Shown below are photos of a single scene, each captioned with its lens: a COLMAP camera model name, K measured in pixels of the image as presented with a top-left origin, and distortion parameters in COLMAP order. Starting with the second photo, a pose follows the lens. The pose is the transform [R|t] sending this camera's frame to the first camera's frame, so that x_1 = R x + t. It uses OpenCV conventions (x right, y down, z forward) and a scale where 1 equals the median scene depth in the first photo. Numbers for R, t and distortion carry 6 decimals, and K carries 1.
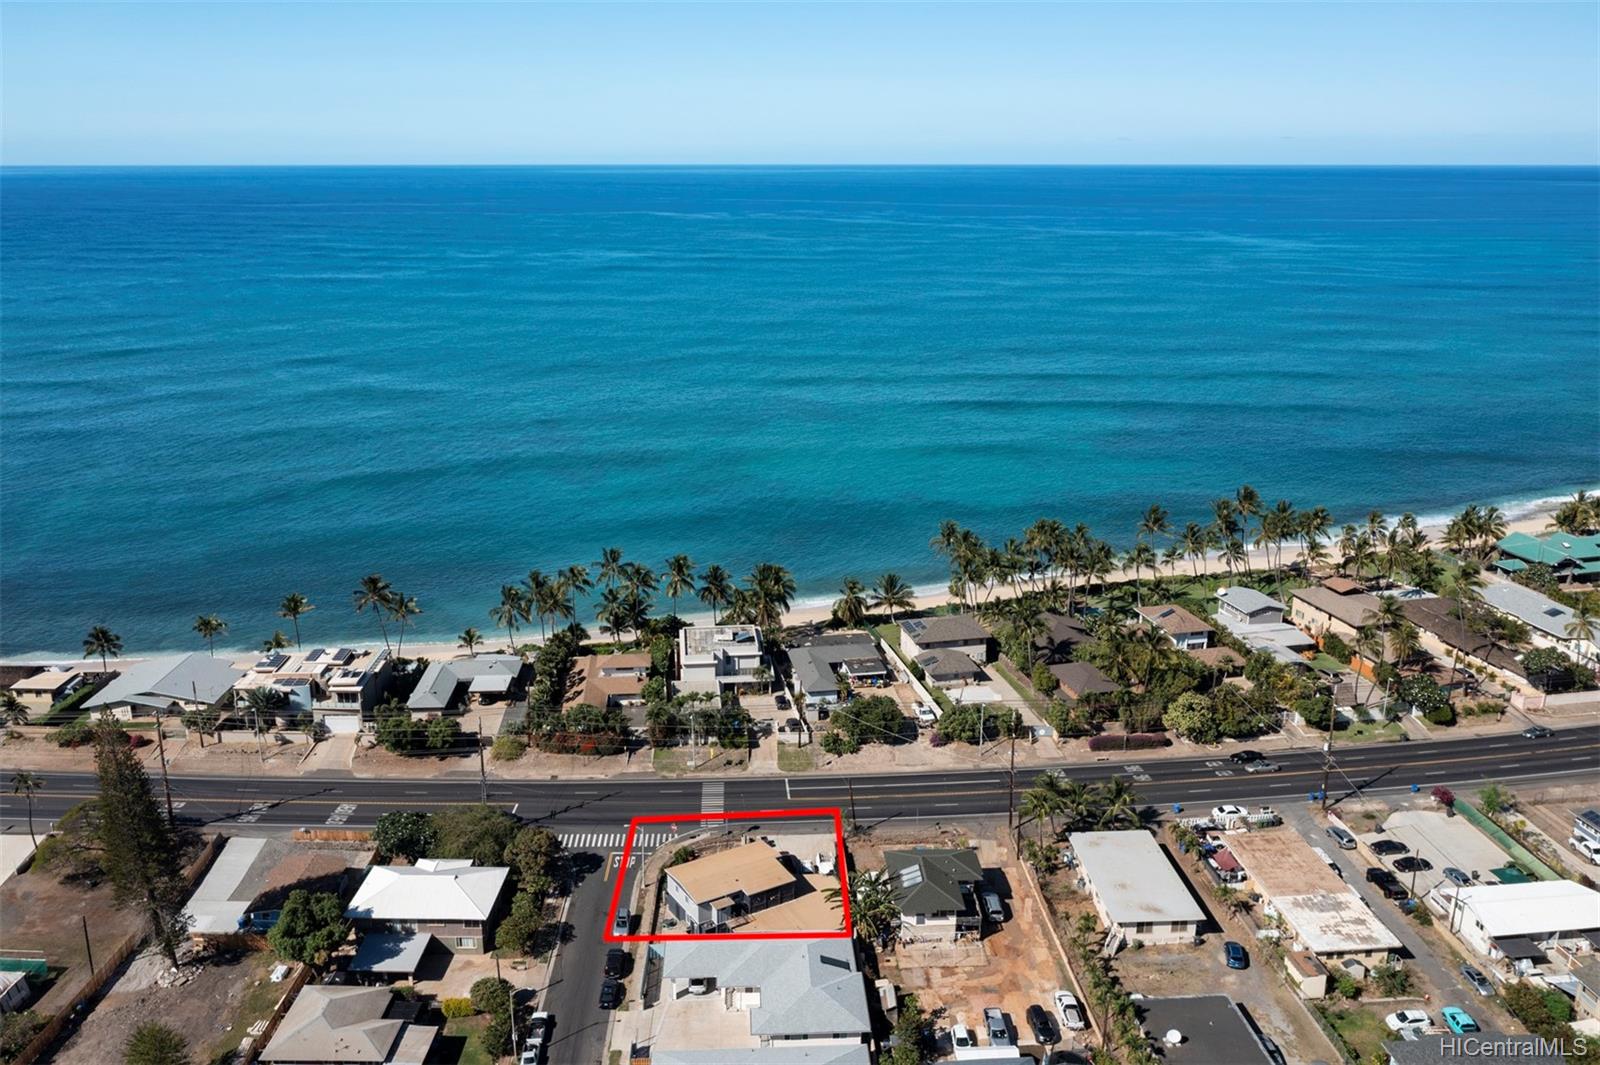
lens RADIAL K [[1304.7, 0, 800.0], [0, 1304.7, 532.5], [0, 0, 1]] dist [0.002362, 0.001312]
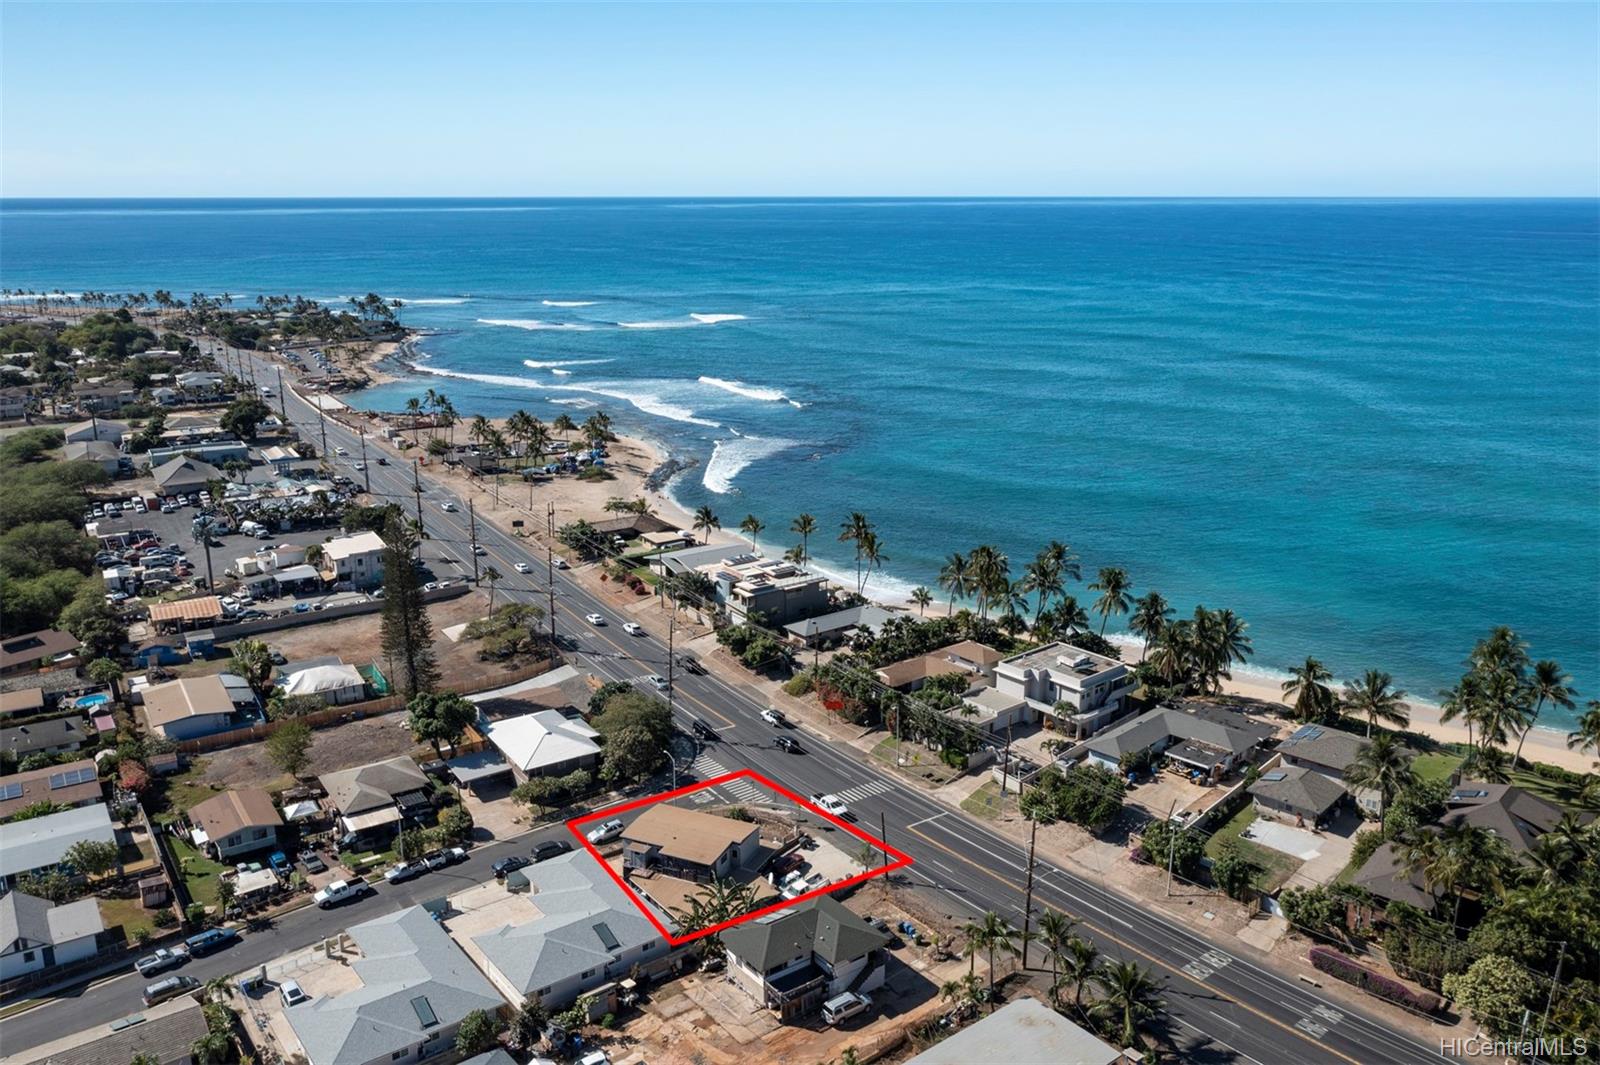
lens RADIAL K [[1297.9, 0, 800.0], [0, 1297.9, 532.5], [0, 0, 1]] dist [-0.003335, 0.000149]
pose [[0.562474, 0.213299, -0.798828, 0.687751], [-0.231054, 0.968210, 0.095835, -0.057953], [0.793875, 0.130667, 0.593876, 0.470240]]
